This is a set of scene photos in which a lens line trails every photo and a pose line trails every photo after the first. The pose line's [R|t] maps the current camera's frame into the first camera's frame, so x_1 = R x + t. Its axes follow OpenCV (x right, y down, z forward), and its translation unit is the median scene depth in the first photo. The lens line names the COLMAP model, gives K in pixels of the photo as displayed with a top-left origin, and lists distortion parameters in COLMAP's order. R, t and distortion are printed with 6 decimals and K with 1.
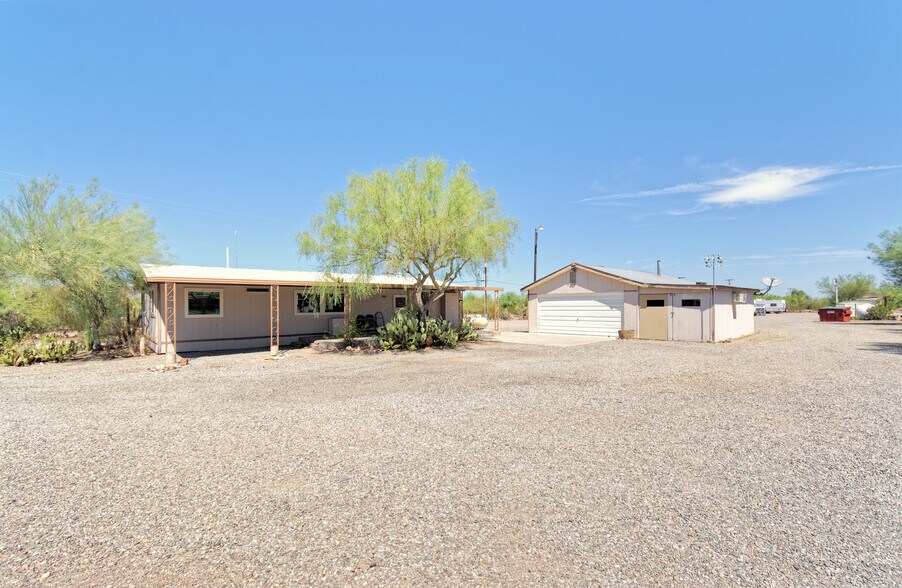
lens RADIAL K [[407.6, 0, 431.9], [0, 407.6, 293.3], [0, 0, 1]] dist [-0.014412, -0.000191]
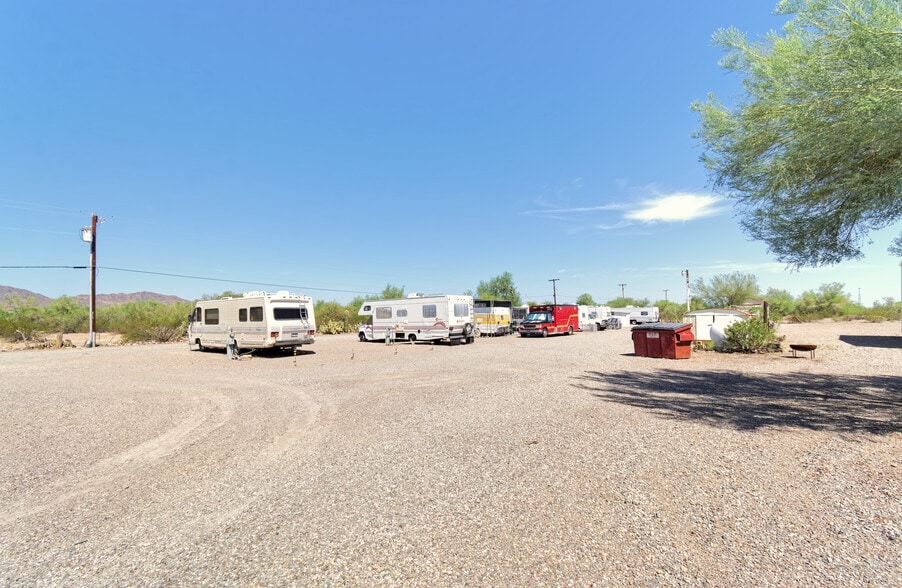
lens RADIAL K [[403.4, 0, 451.0], [0, 403.4, 294.0], [0, 0, 1]] dist [0.001755, -0.001371]
pose [[0.984288, 0.006507, 0.176451, 1.229811], [-0.003693, 0.999861, -0.016274, 0.016952], [-0.176532, 0.015366, 0.984175, 1.064818]]
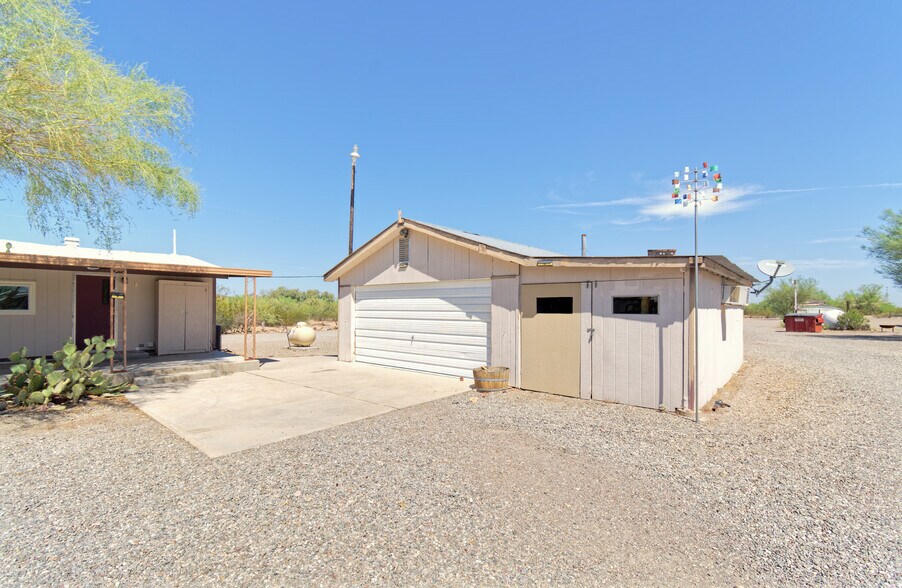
lens RADIAL K [[403.4, 0, 451.0], [0, 403.4, 294.0], [0, 0, 1]] dist [0.001755, -0.001371]
pose [[0.989658, 0.014211, 0.142742, 0.344992], [-0.013894, 0.999898, -0.003216, 0.013733], [-0.142773, 0.001199, 0.989755, 0.540626]]
